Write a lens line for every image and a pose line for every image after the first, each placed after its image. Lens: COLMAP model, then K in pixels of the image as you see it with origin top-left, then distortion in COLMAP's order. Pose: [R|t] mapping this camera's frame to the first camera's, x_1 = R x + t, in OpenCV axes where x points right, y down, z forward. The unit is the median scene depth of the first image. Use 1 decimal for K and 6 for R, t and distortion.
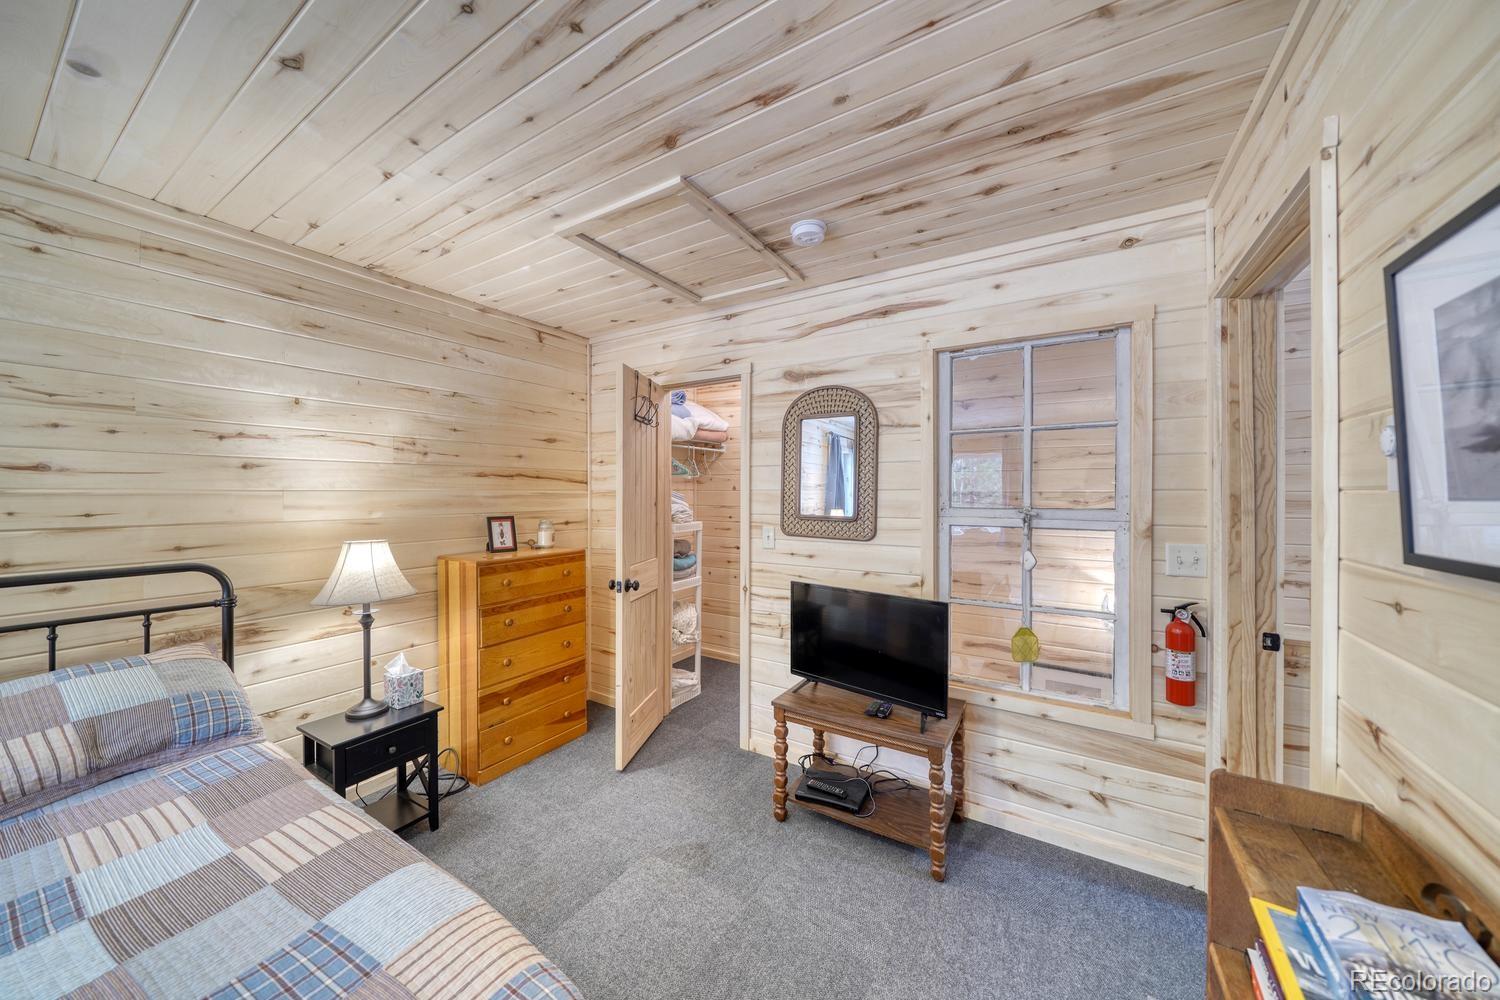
lens RADIAL K [[513.0, 0, 750.0], [0, 513.0, 500.0], [0, 0, 1]] dist [-0.006411, 0.000142]
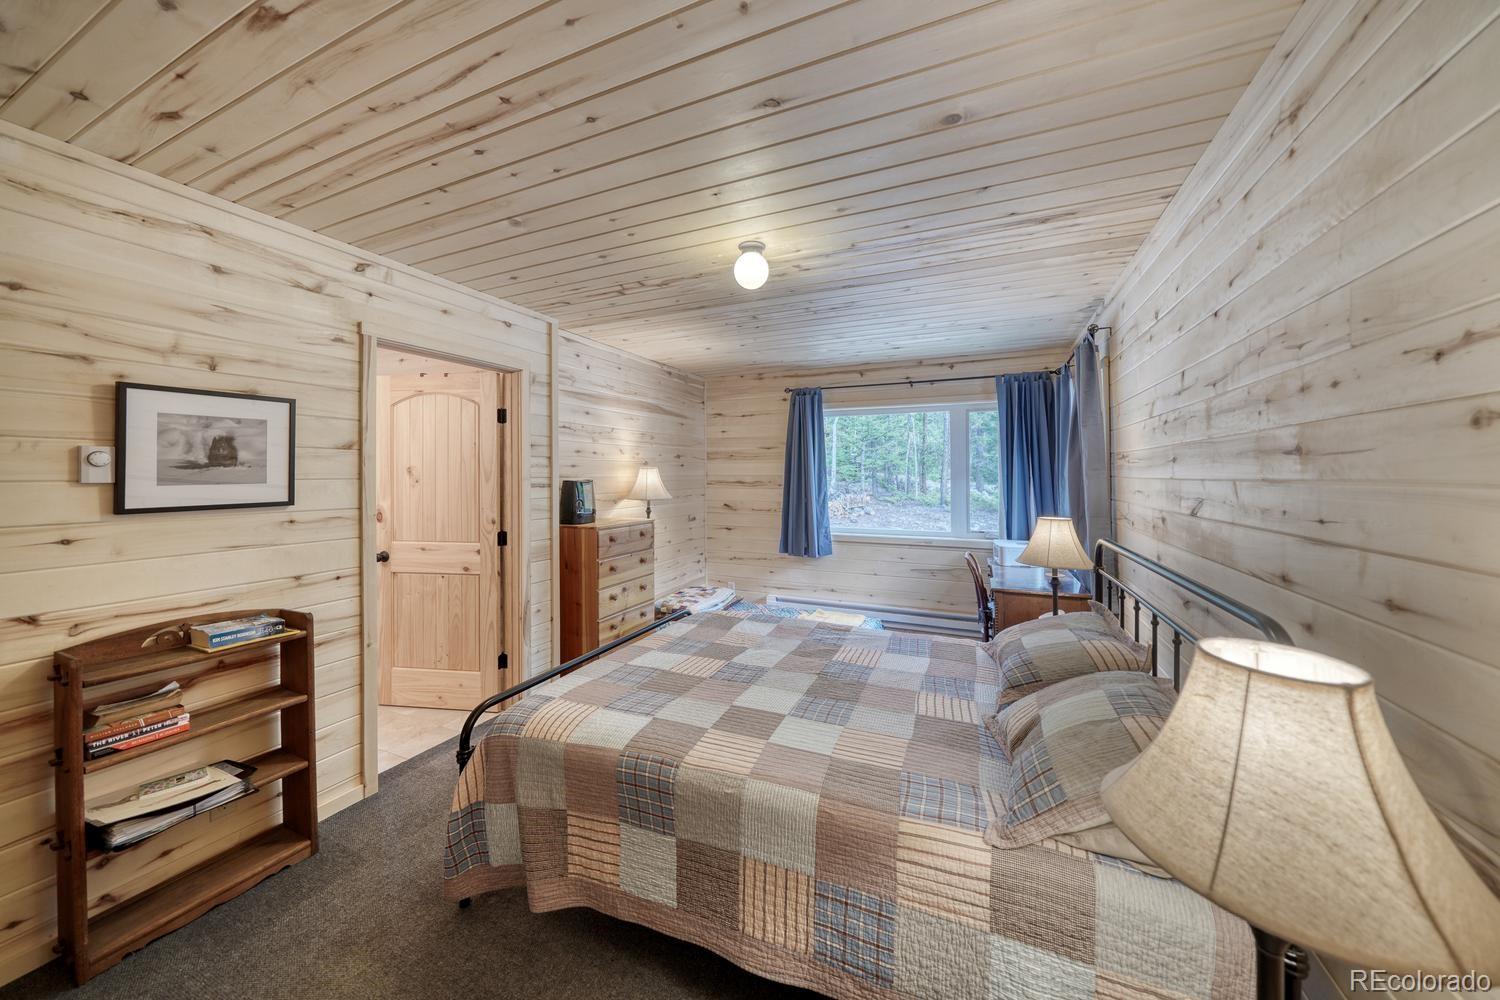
lens RADIAL K [[523.6, 0, 745.1], [0, 523.6, 476.8], [0, 0, 1]] dist [-0.005511, 0.000007]
pose [[-0.991703, 0.000622, -0.128546, -0.425062], [-0.001637, 0.999846, 0.017472, -0.031636], [0.128537, 0.017538, -0.991550, 1.320603]]
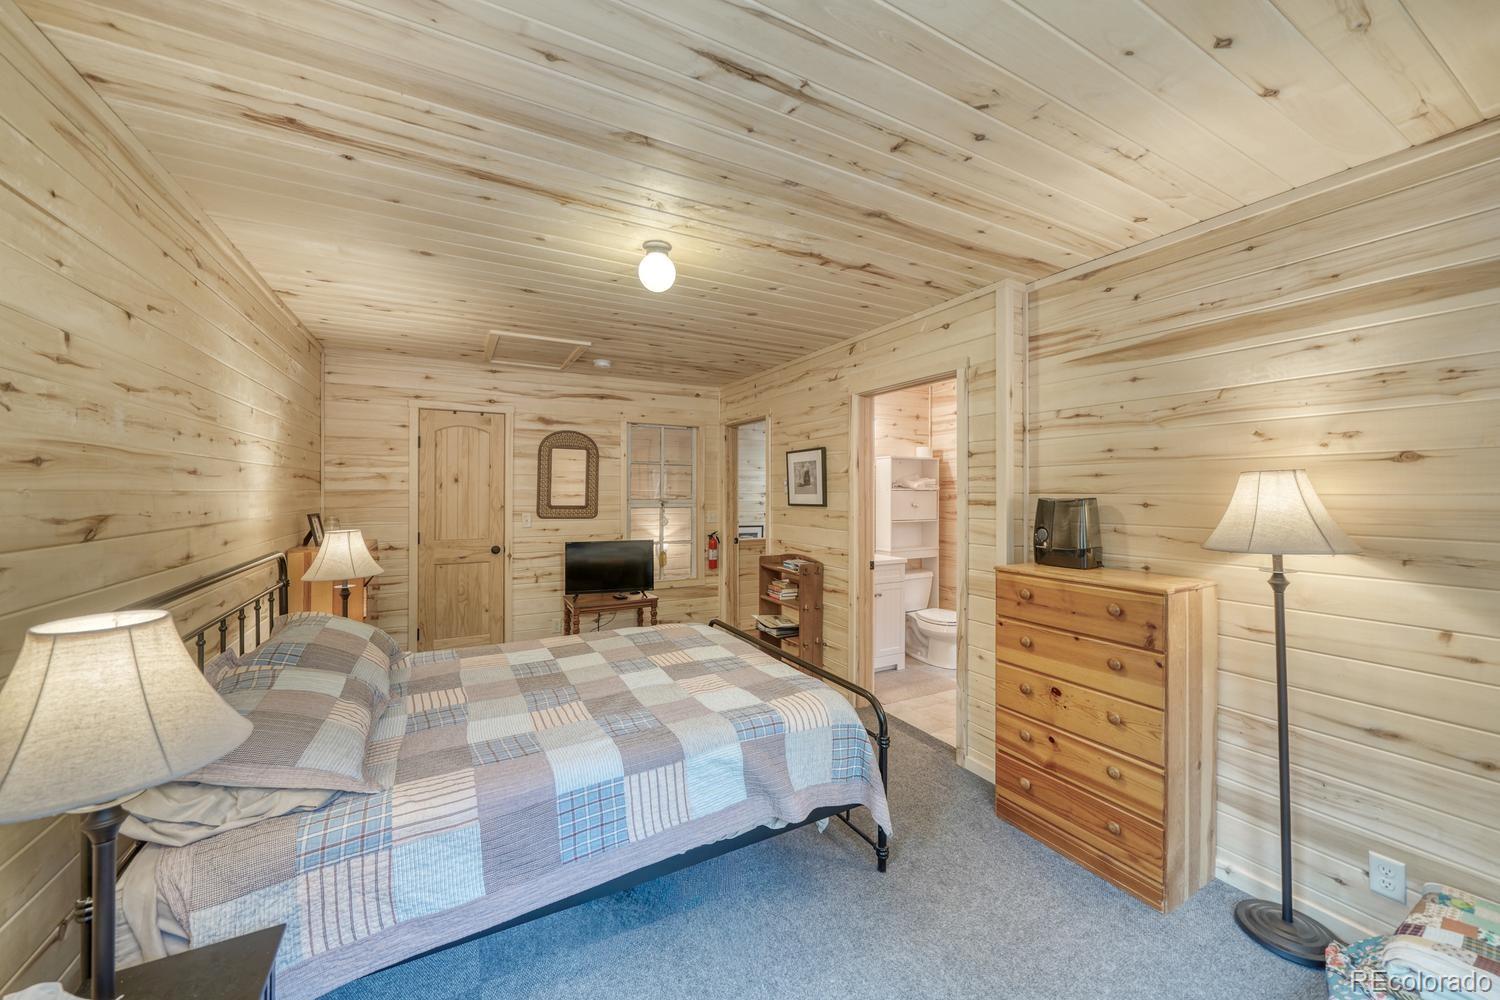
lens RADIAL K [[545.4, 0, 745.3], [0, 545.4, 508.4], [0, 0, 1]] dist [-0.002679, 0.000115]
pose [[0.496492, -0.028152, 0.867585, -1.494375], [0.008920, 0.999587, 0.027331, -0.004281], [-0.867996, -0.005831, 0.496538, -0.565152]]
